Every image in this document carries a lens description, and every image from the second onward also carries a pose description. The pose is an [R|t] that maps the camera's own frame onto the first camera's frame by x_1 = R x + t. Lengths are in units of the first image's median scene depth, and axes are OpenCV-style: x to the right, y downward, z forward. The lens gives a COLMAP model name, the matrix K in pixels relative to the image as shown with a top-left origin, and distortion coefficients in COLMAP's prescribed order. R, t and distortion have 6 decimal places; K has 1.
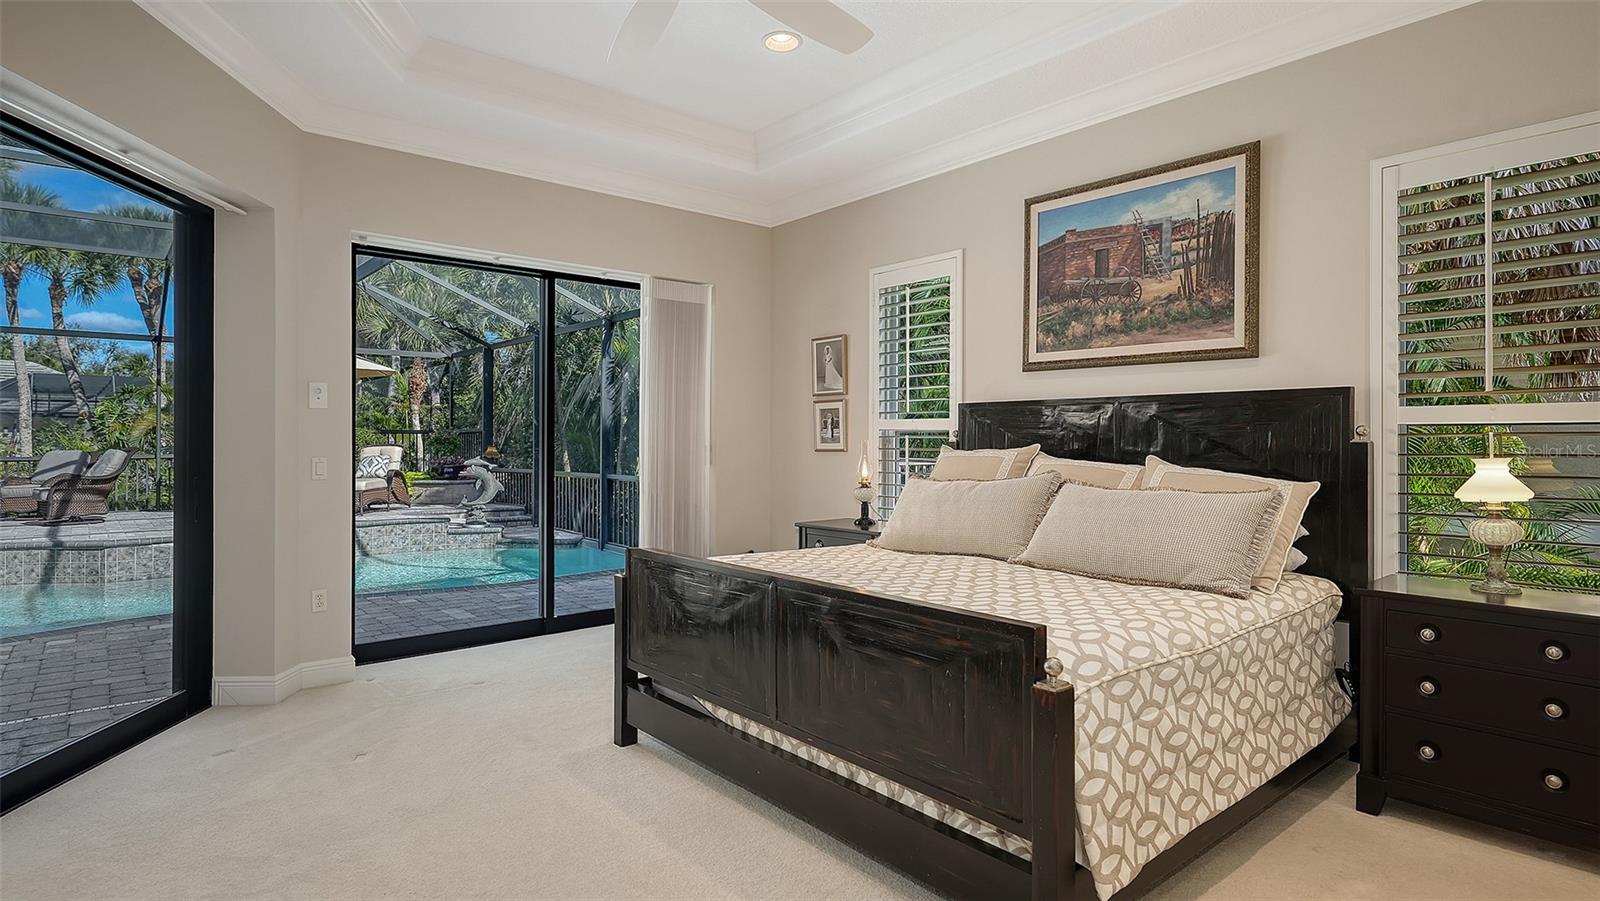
lens RADIAL K [[832.2, 0, 799.9], [0, 832.2, 449.0], [0, 0, 1]] dist [0.001298, 0.000055]
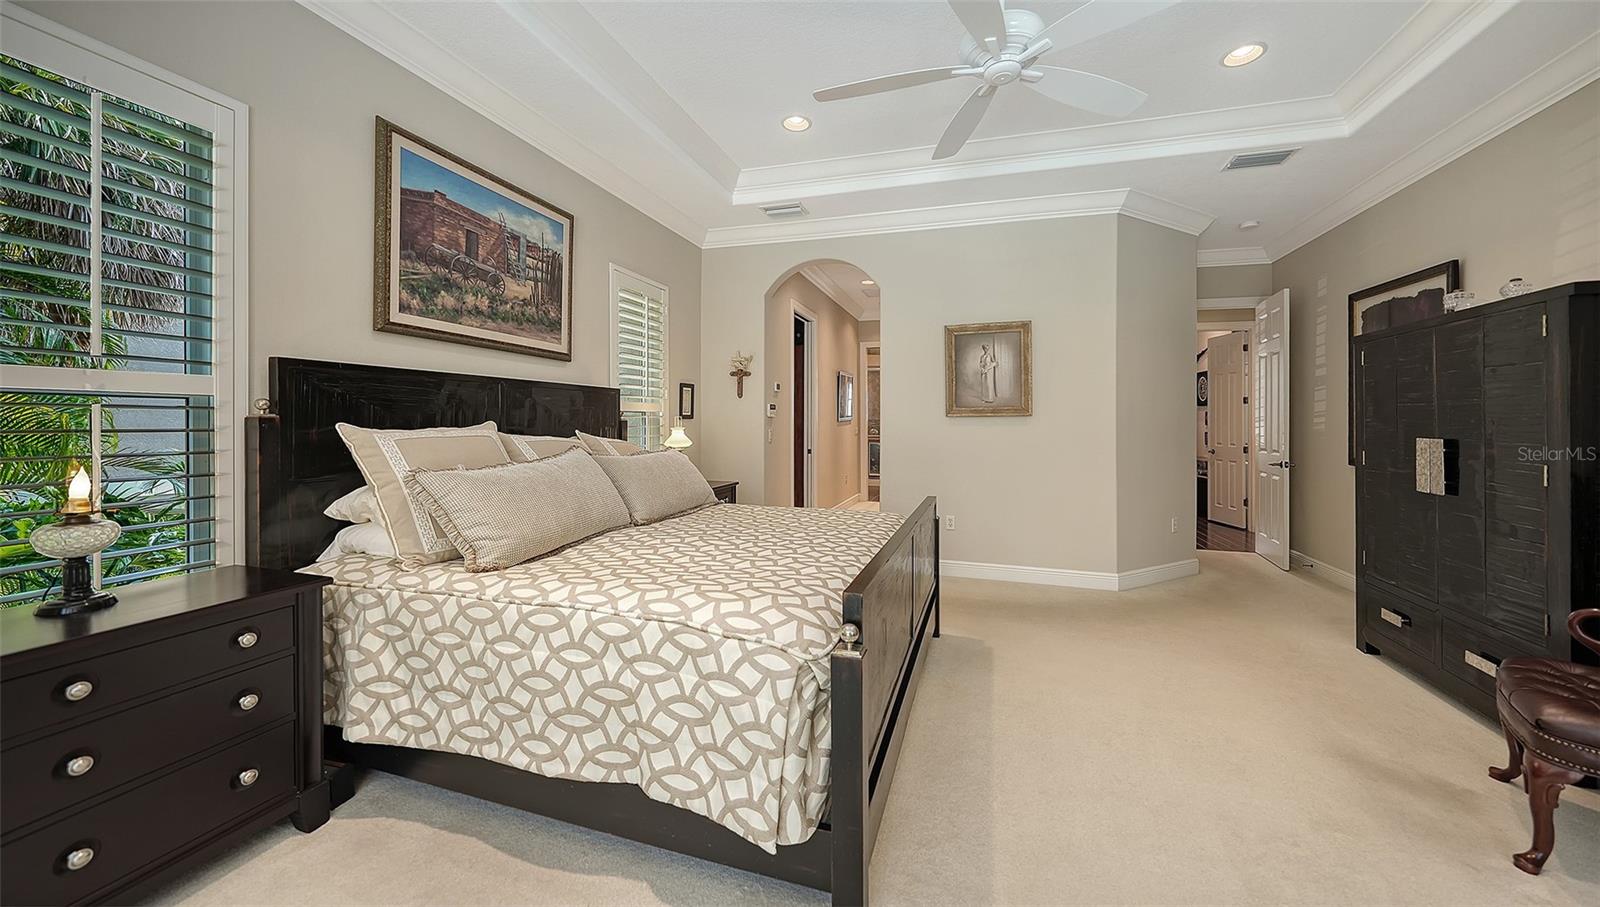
lens RADIAL K [[557.6, 0, 815.9], [0, 557.6, 418.2], [0, 0, 1]] dist [0.000130, 0.000199]
pose [[-0.538854, -0.001537, 0.842398, -0.457578], [-0.001955, 0.999998, 0.000574, -0.010501], [-0.842397, -0.001337, -0.538856, 1.039425]]
